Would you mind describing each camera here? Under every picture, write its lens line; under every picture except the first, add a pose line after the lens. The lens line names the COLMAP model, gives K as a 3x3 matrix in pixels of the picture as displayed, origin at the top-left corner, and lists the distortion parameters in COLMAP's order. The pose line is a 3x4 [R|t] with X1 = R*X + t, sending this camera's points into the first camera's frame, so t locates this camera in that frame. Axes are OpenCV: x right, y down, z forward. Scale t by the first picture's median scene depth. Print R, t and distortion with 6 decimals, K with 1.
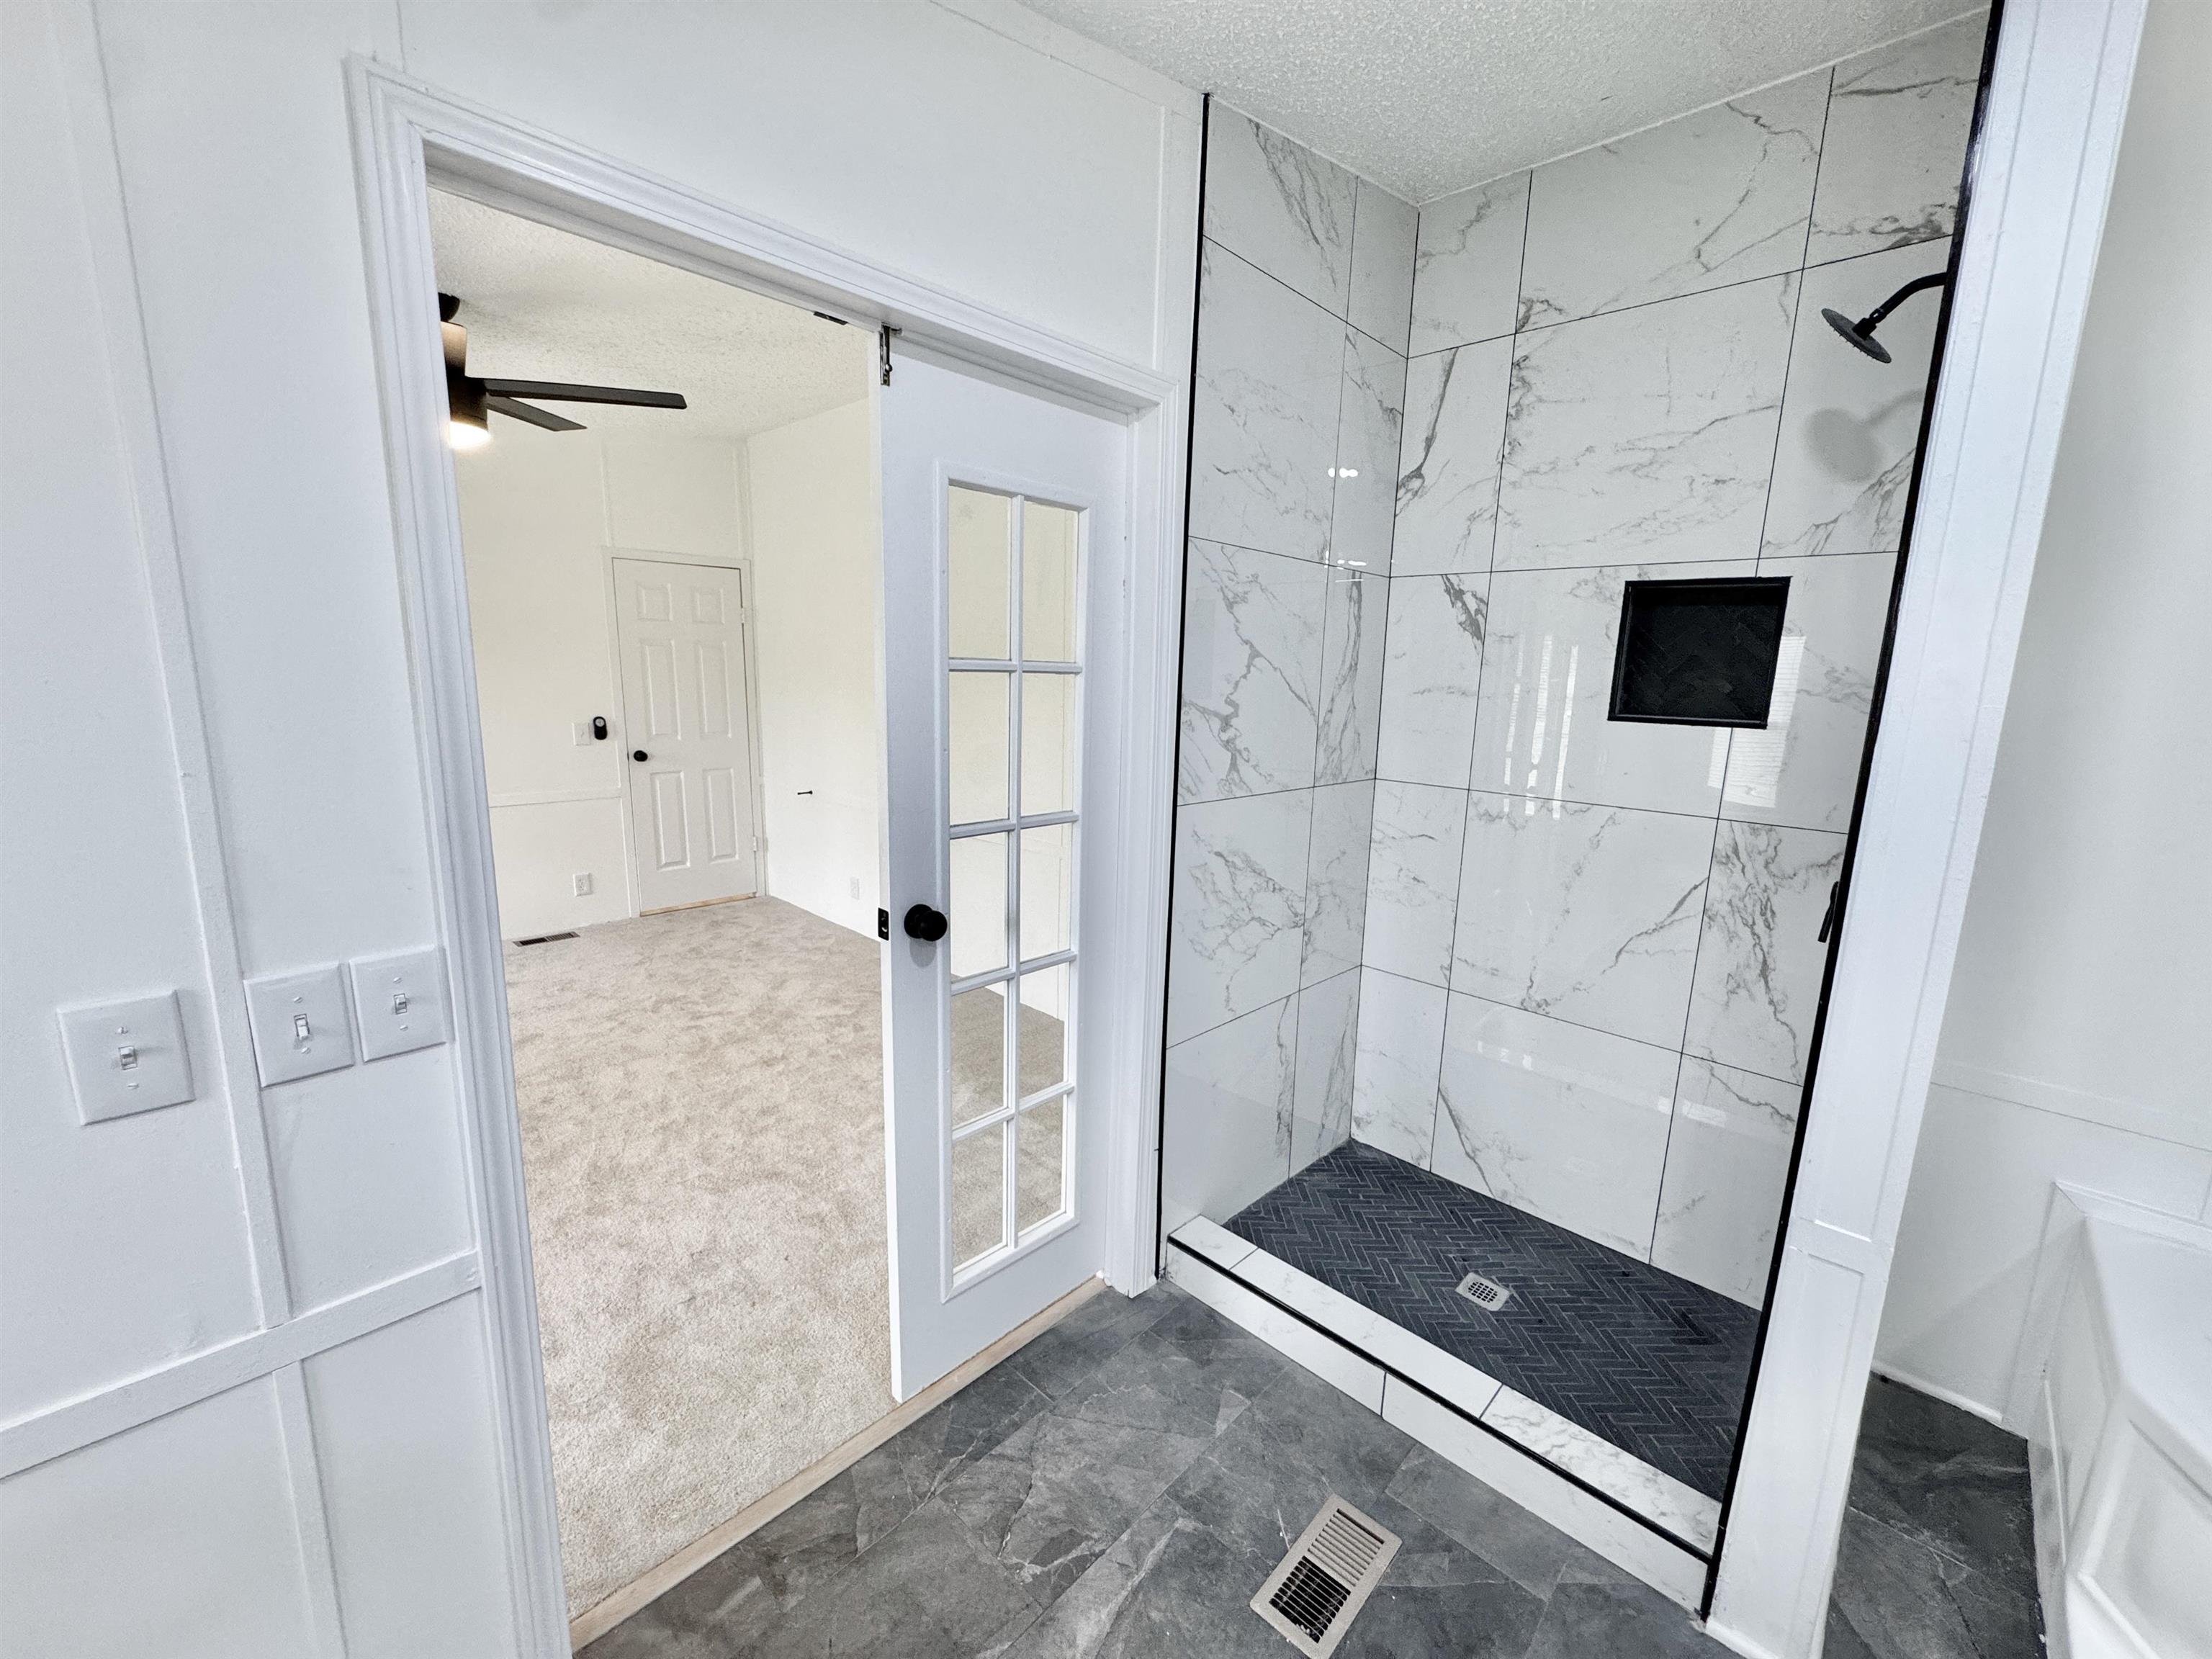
lens RADIAL K [[883.0, 0, 1111.9], [0, 883.0, 824.8], [0, 0, 1]] dist [-0.002386, 0.000288]
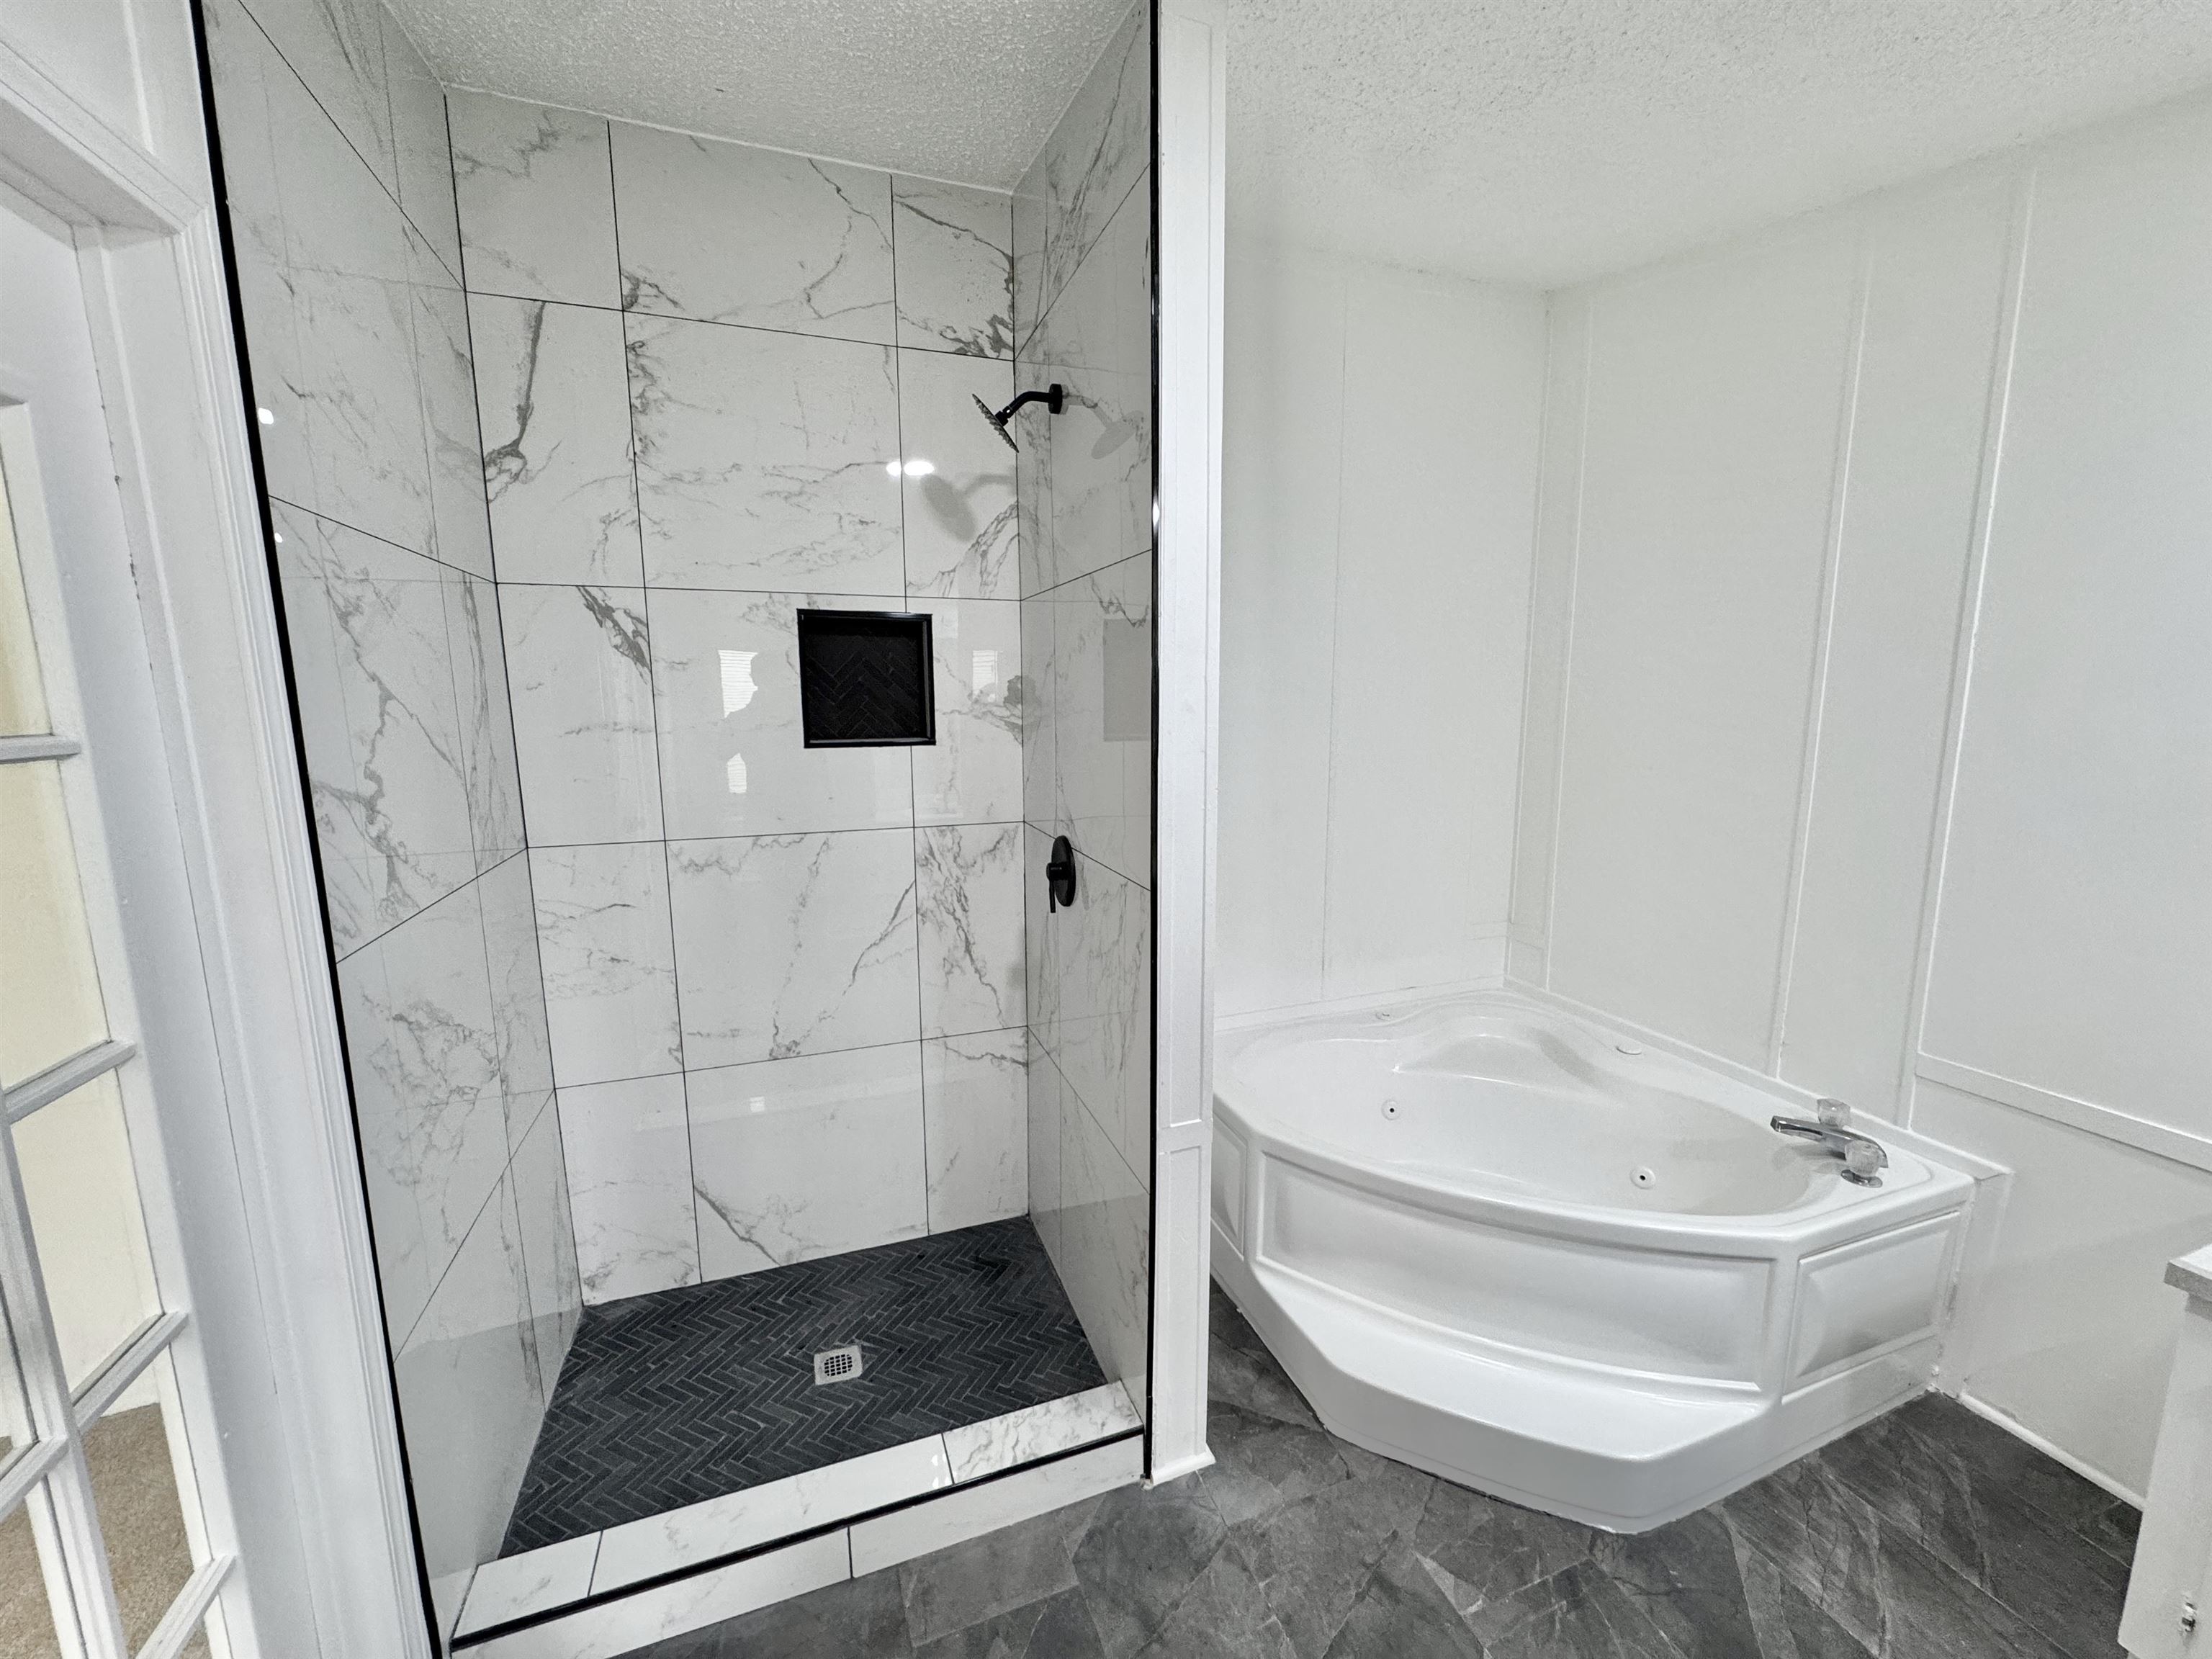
lens RADIAL K [[883.0, 0, 1105.2], [0, 883.0, 826.6], [0, 0, 1]] dist [-0.002386, 0.000288]
pose [[0.438358, -0.167255, 0.883101, -0.182040], [0.171783, 0.980012, 0.100339, -0.073474], [-0.882232, 0.107717, 0.458328, 0.255241]]
